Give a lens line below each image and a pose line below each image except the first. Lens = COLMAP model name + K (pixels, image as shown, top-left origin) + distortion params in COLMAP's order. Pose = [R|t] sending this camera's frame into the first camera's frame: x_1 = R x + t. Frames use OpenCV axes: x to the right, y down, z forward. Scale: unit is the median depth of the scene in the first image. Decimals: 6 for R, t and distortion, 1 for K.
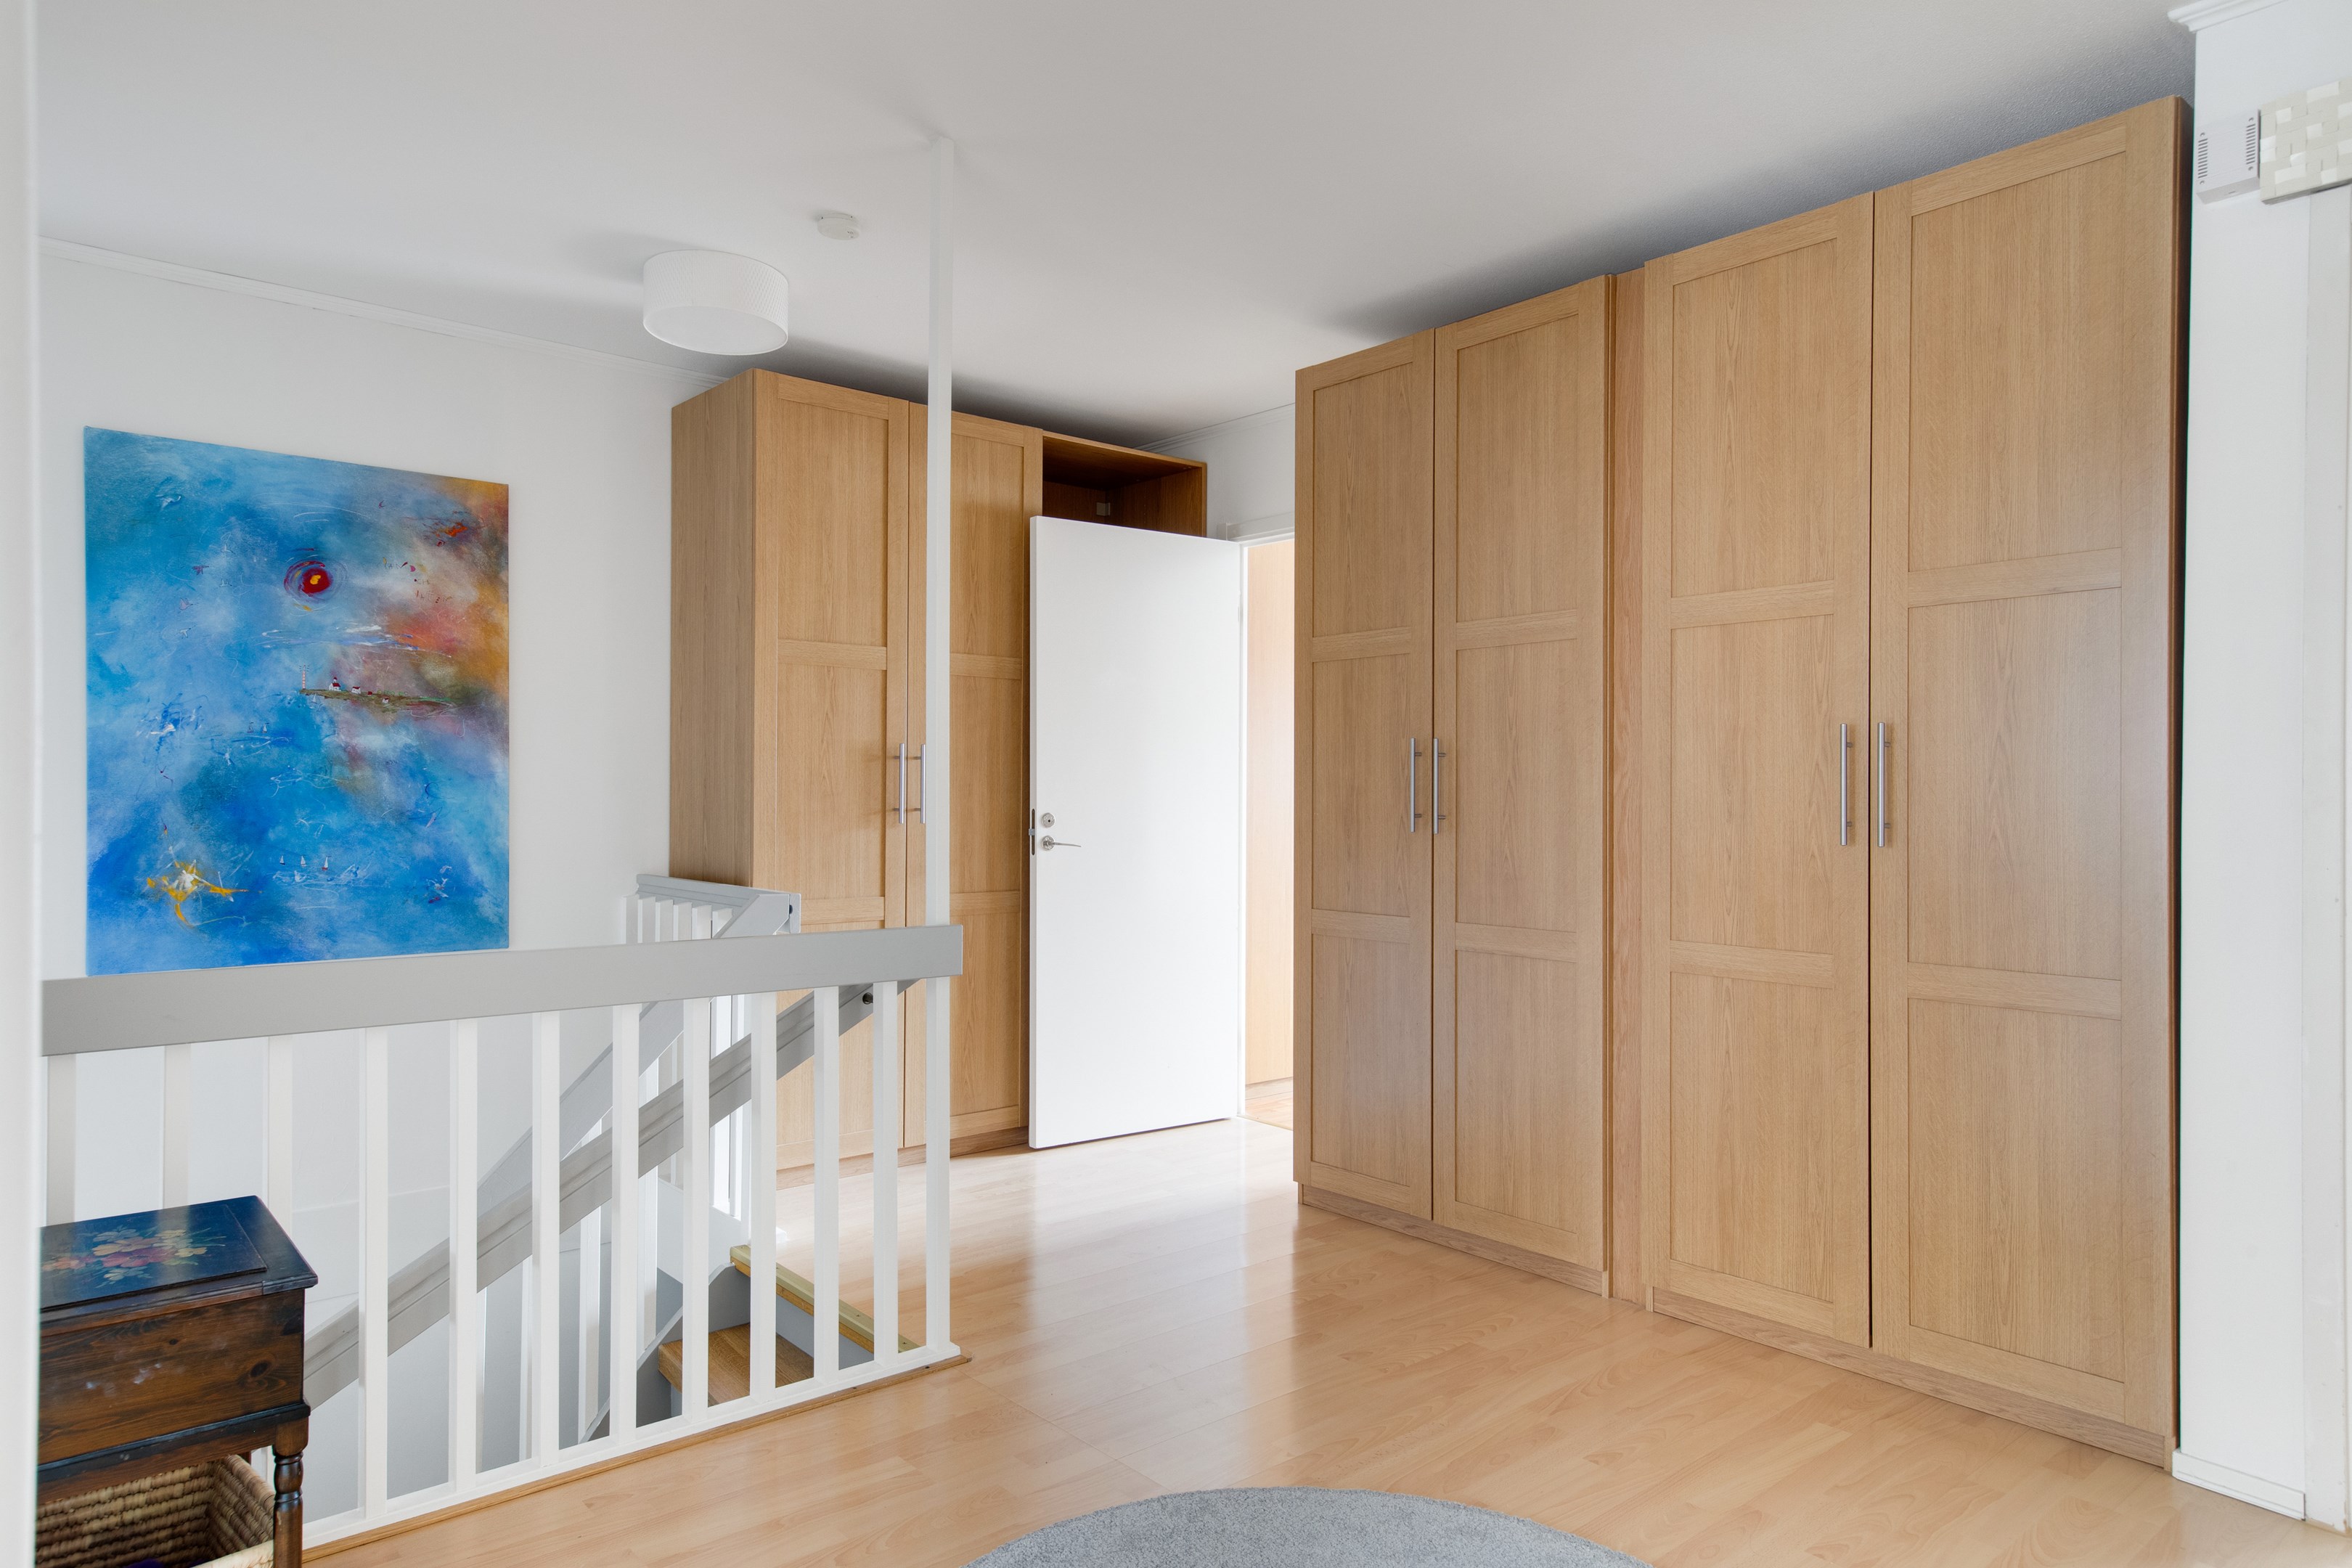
lens RADIAL K [[1306.6, 0, 1169.2], [0, 1306.6, 788.2], [0, 0, 1]] dist [0.006172, 0.001499]
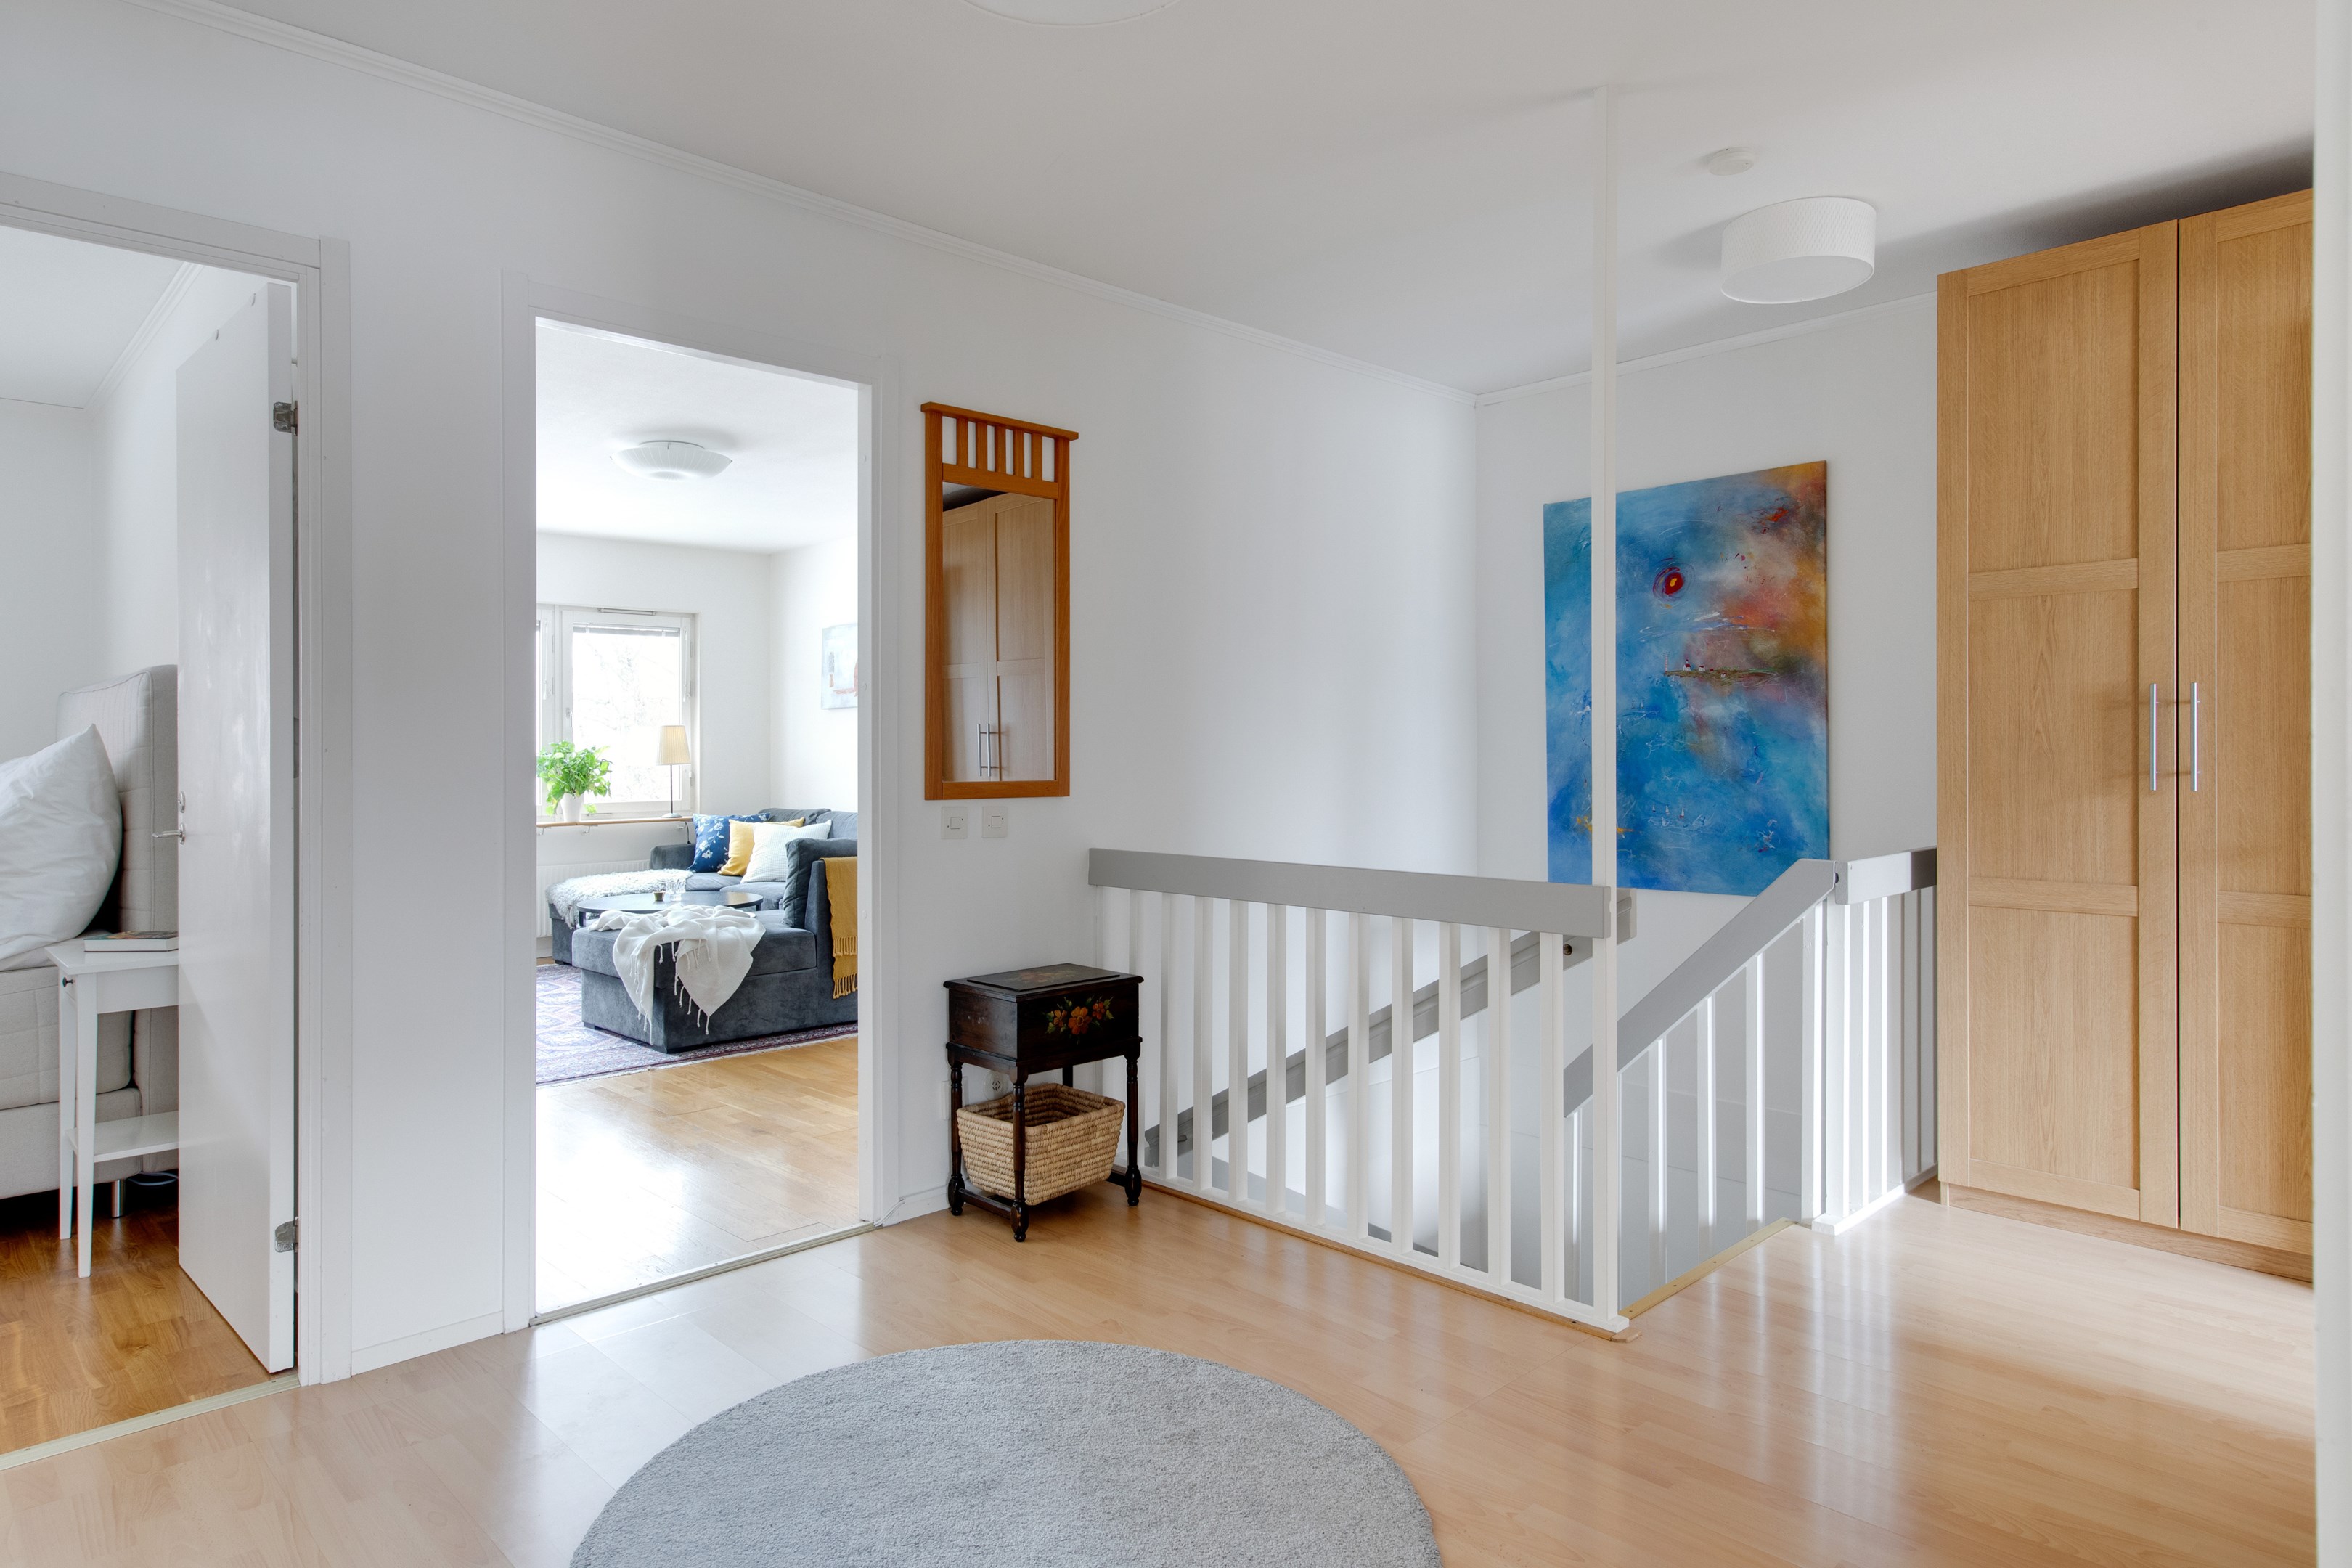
lens RADIAL K [[1337.5, 0, 1176.7], [0, 1337.5, 754.4], [0, 0, 1]] dist [0.002890, 0.000904]
pose [[0.104583, -0.006041, -0.994498, 0.546860], [0.011369, 0.999923, -0.004878, 0.003927], [0.994451, -0.010796, 0.104644, 0.396060]]
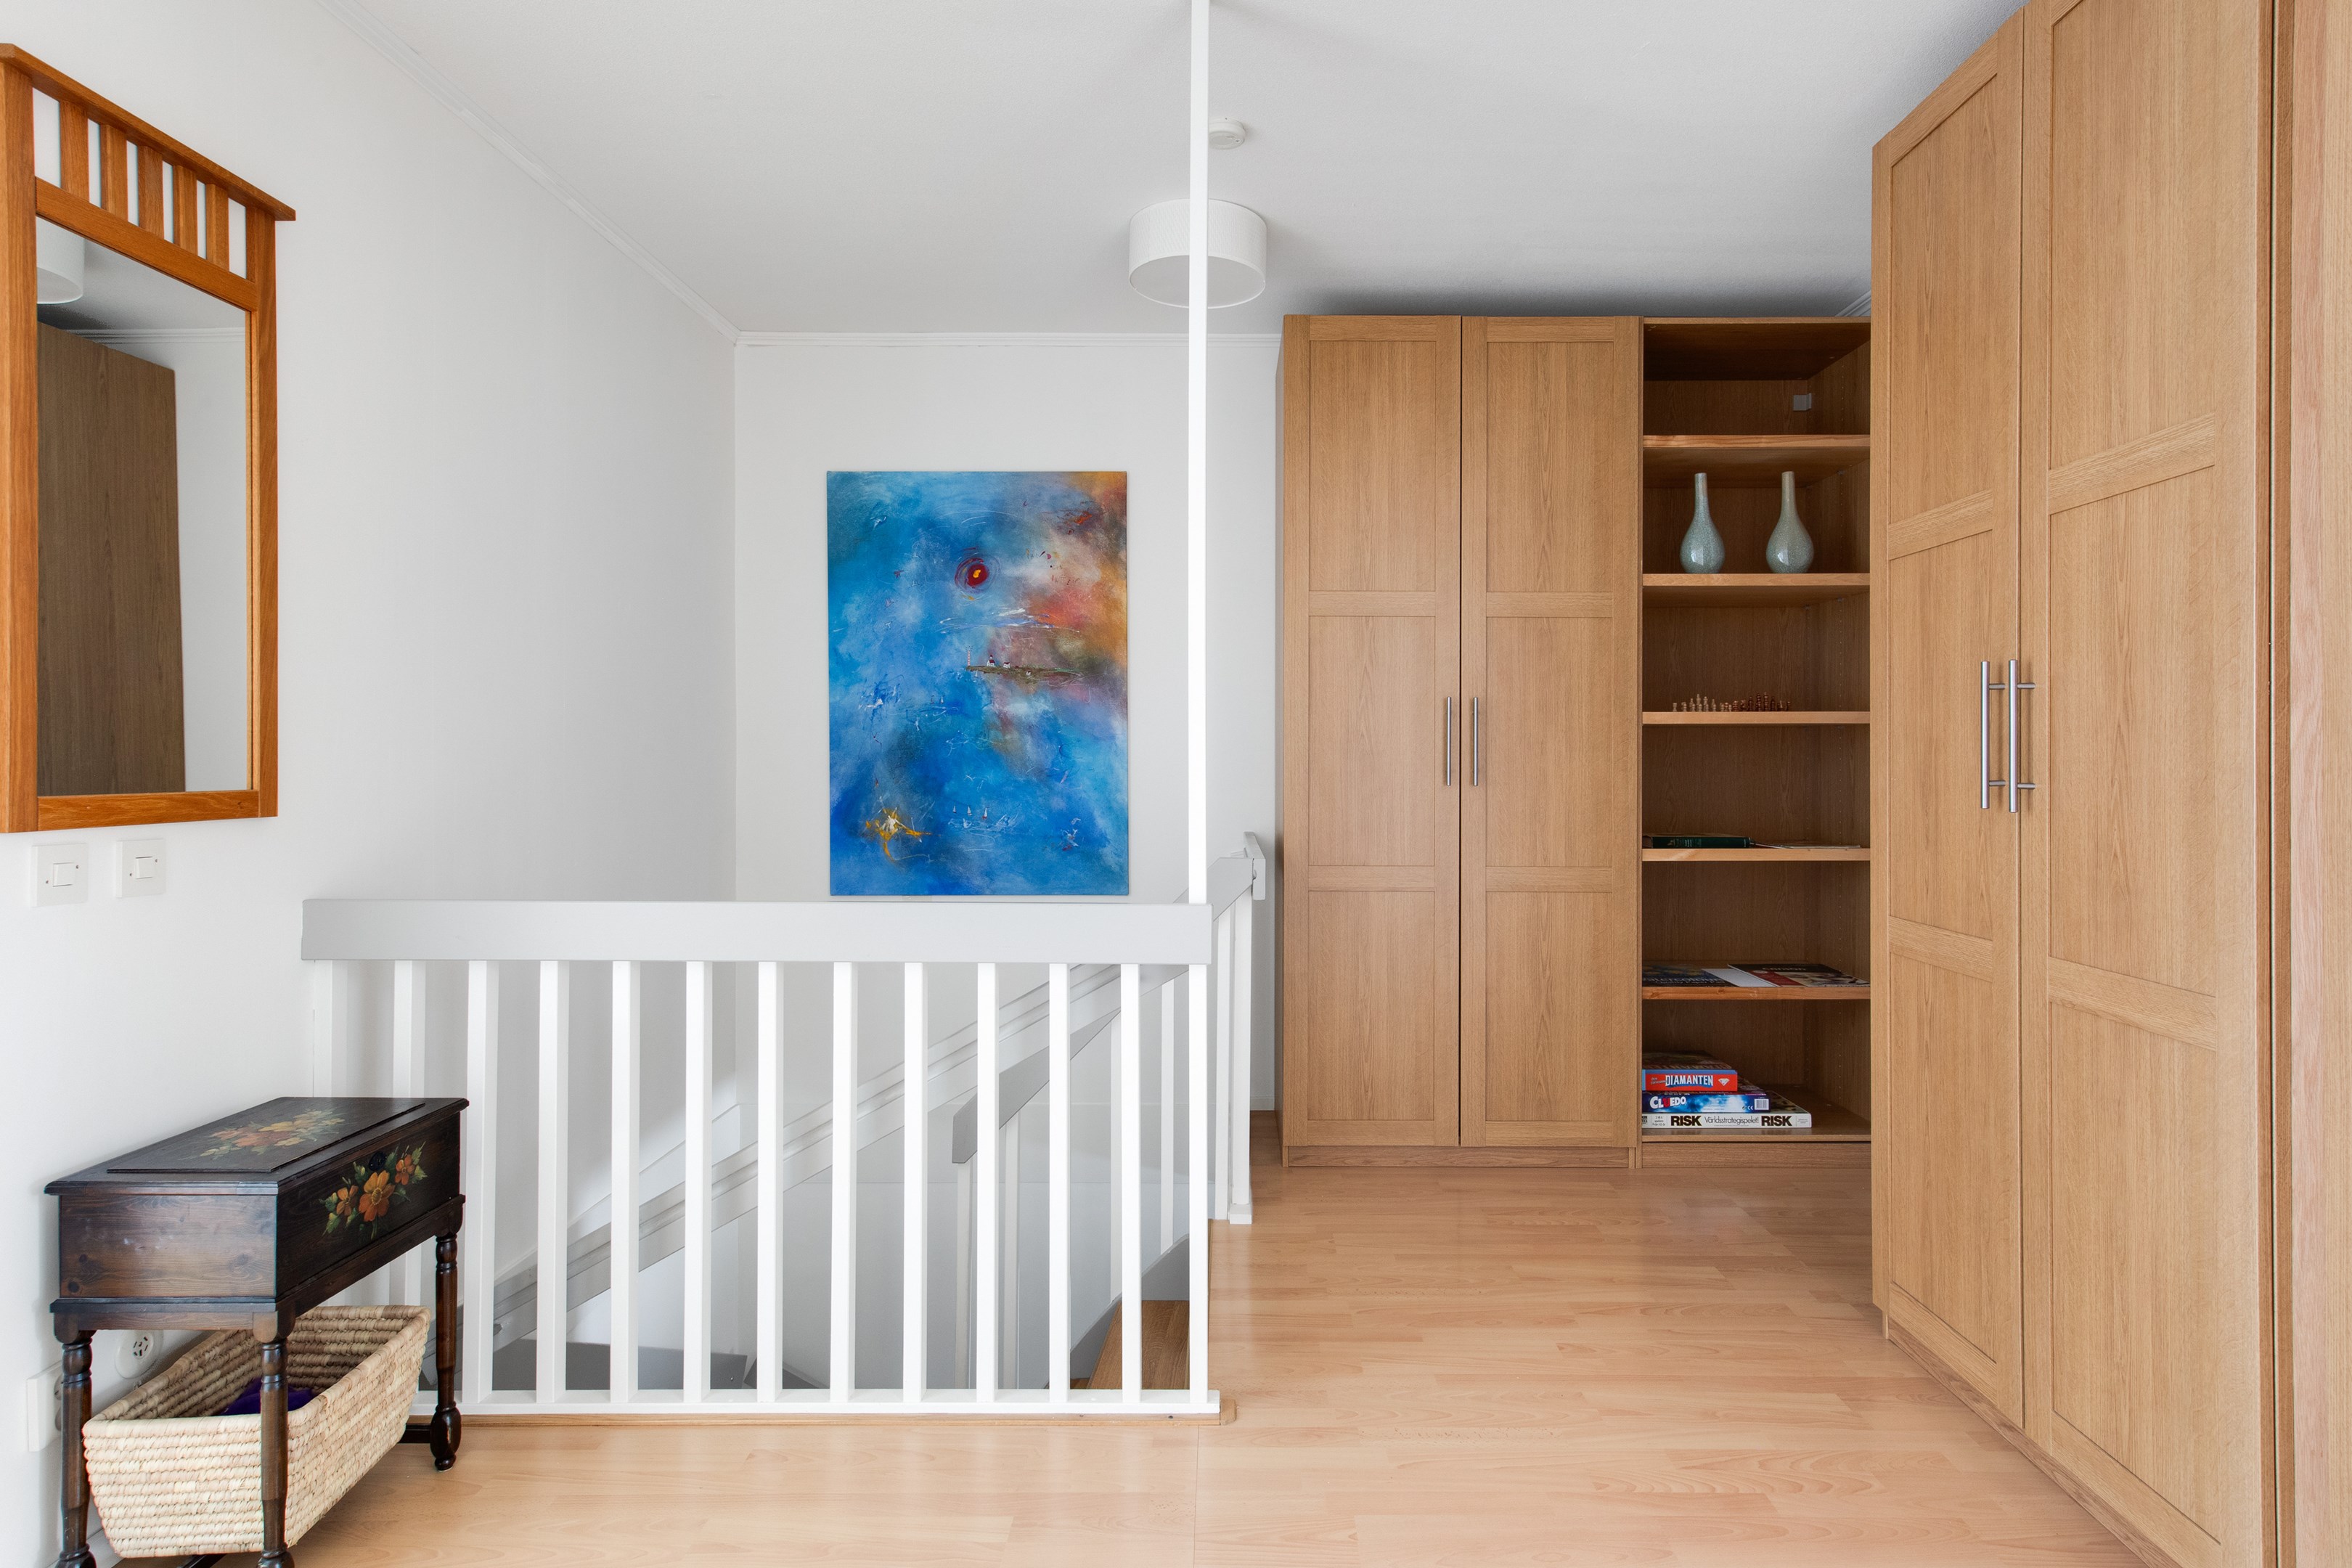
lens RADIAL K [[1256.6, 0, 1253.7], [0, 1256.6, 757.3], [0, 0, 1]] dist [-0.001379, 0.000242]
pose [[0.787130, -0.001519, -0.616785, 0.244249], [0.005482, 0.999975, 0.004532, 0.003220], [0.616763, -0.006949, 0.787119, 0.255097]]
